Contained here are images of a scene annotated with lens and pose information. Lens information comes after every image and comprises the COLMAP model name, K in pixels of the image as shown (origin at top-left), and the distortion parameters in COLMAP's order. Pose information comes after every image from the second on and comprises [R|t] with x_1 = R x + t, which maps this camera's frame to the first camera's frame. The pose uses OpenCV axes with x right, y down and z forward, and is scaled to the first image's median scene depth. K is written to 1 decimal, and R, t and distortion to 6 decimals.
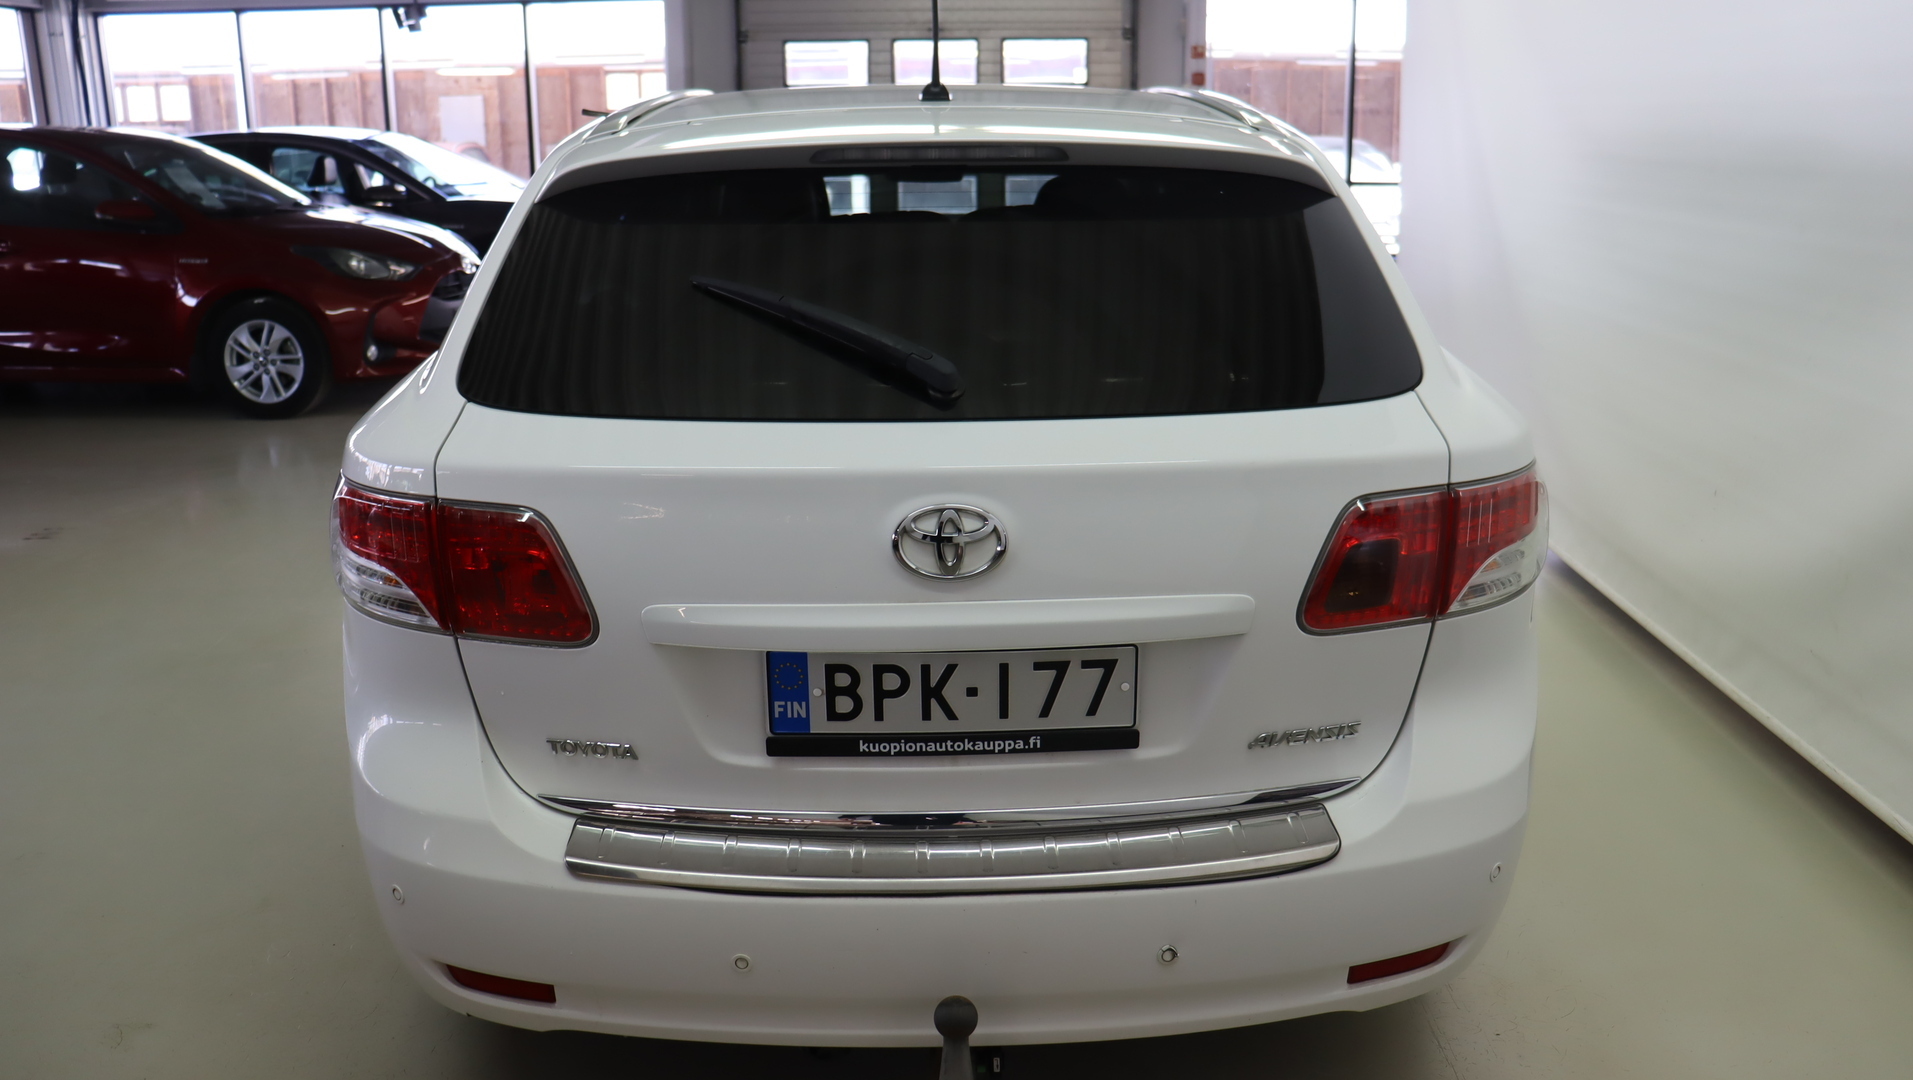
lens RADIAL K [[1695.5, 0, 951.0], [0, 1695.5, 540.4], [0, 0, 1]] dist [-0.144034, 0.067250]
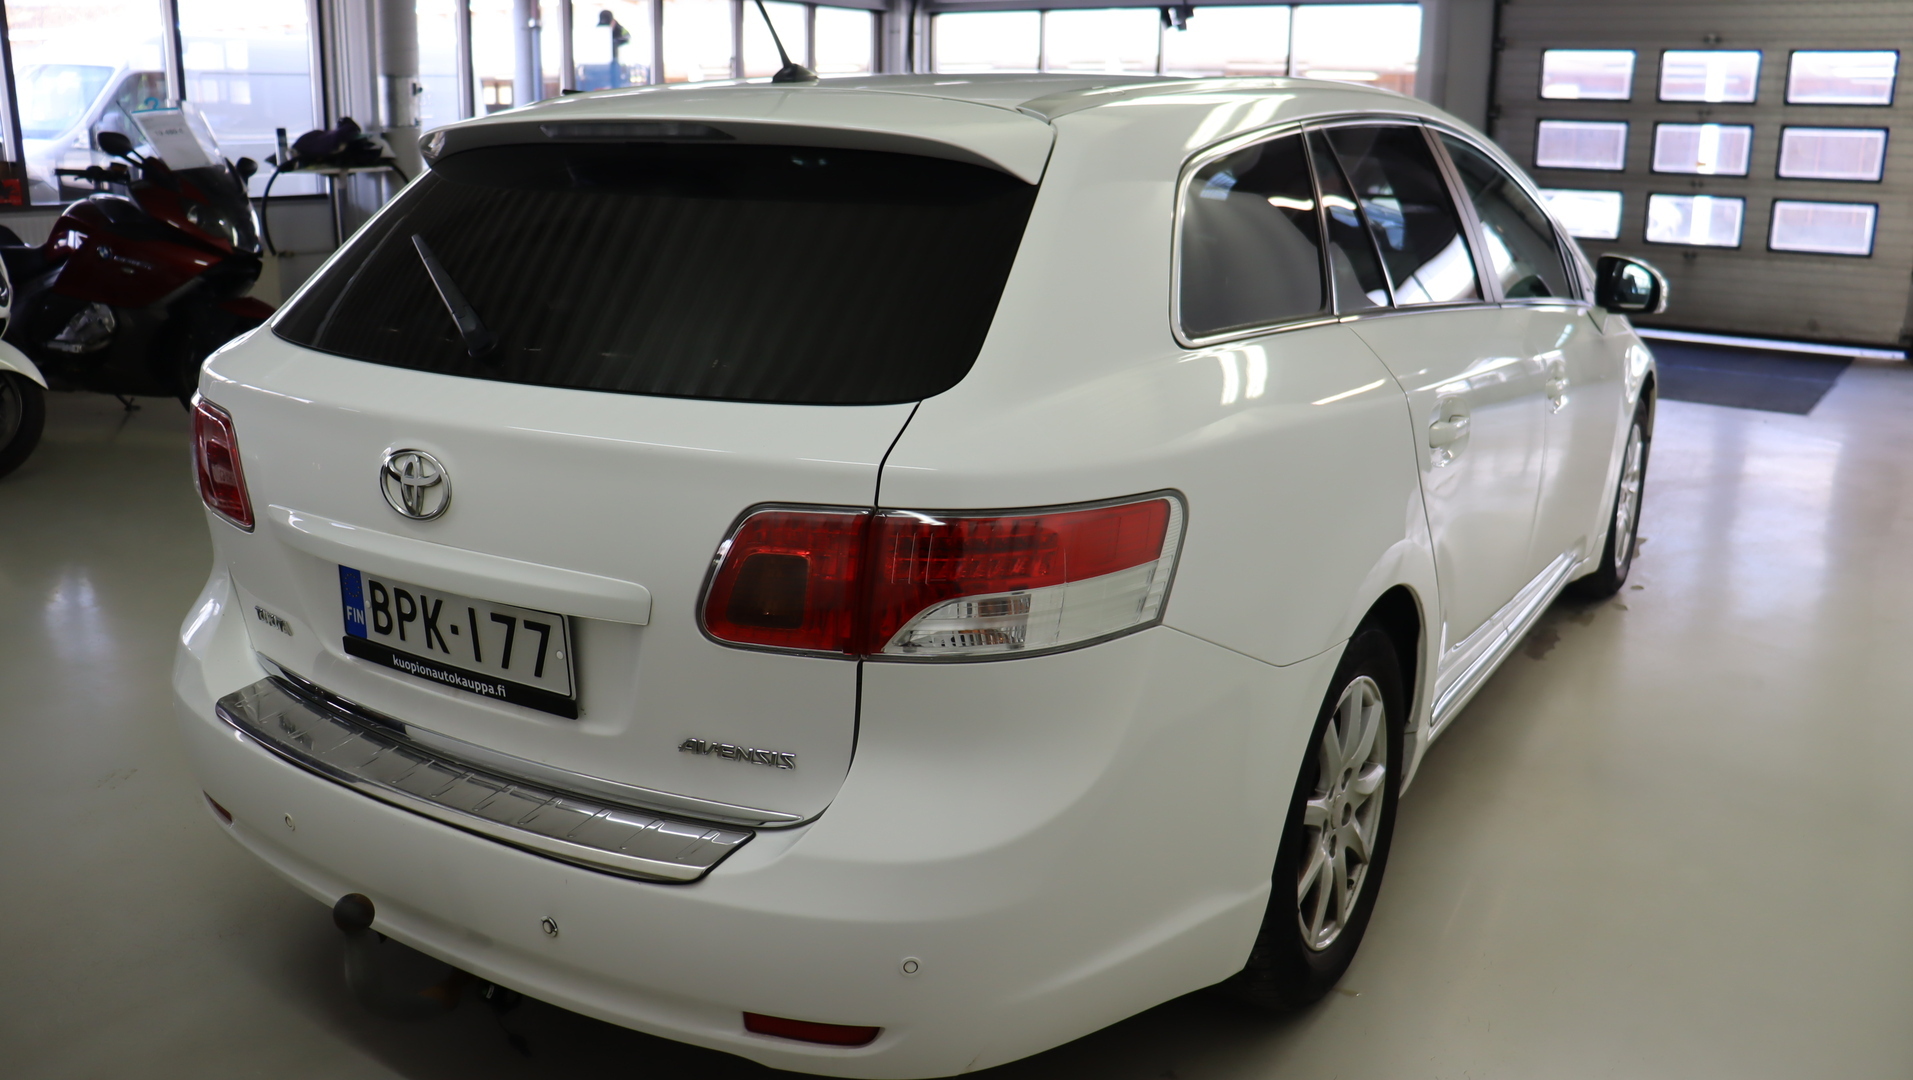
lens RADIAL K [[1695.5, 0, 953.0], [0, 1695.5, 540.3], [0, 0, 1]] dist [-0.144034, 0.067250]
pose [[0.805111, 0.157558, -0.571814, 0.847819], [-0.161388, 0.985891, 0.044419, -0.063456], [0.570745, 0.056521, 0.819180, 0.301508]]
